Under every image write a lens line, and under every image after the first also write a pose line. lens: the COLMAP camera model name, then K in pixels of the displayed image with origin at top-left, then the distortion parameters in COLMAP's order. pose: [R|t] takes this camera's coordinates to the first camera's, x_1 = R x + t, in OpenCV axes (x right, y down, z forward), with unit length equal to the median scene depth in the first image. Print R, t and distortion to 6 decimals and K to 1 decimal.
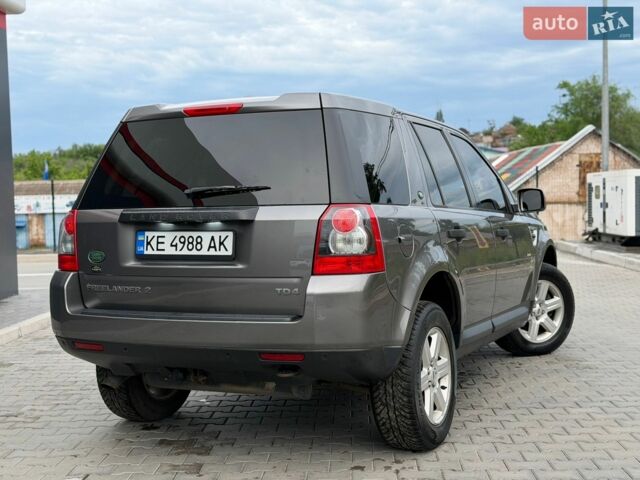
lens RADIAL K [[895.1, 0, 320.0], [0, 895.1, 240.0], [0, 0, 1]] dist [0.105714, -0.011522]
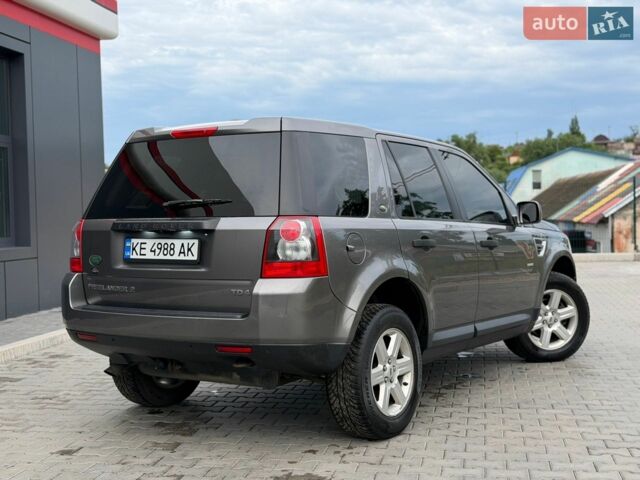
lens RADIAL K [[895.1, 0, 320.0], [0, 895.1, 240.0], [0, 0, 1]] dist [0.105714, -0.011522]
pose [[0.989399, 0.009779, -0.144894, 0.210644], [-0.011179, 0.999898, -0.008854, -0.000149], [0.144793, 0.010380, 0.989408, -0.107418]]
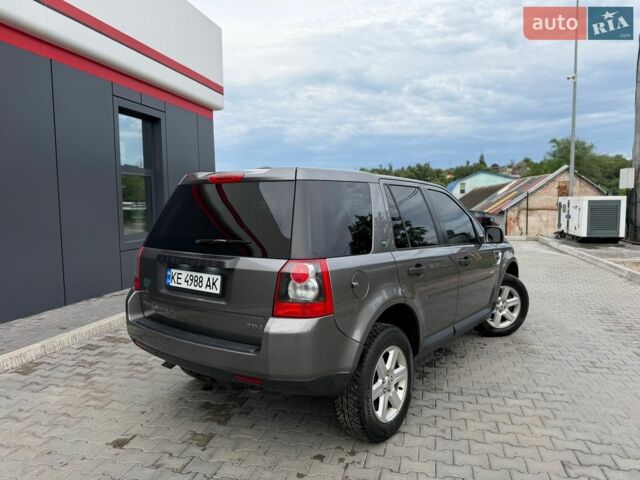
lens RADIAL K [[451.6, 0, 320.0], [0, 451.6, 240.0], [0, 0, 1]] dist [0.070480, -0.119985]
pose [[0.978587, 0.031935, -0.203341, 0.165827], [-0.023442, 0.998755, 0.044040, -0.088291], [0.204494, -0.038330, 0.978117, 0.365463]]
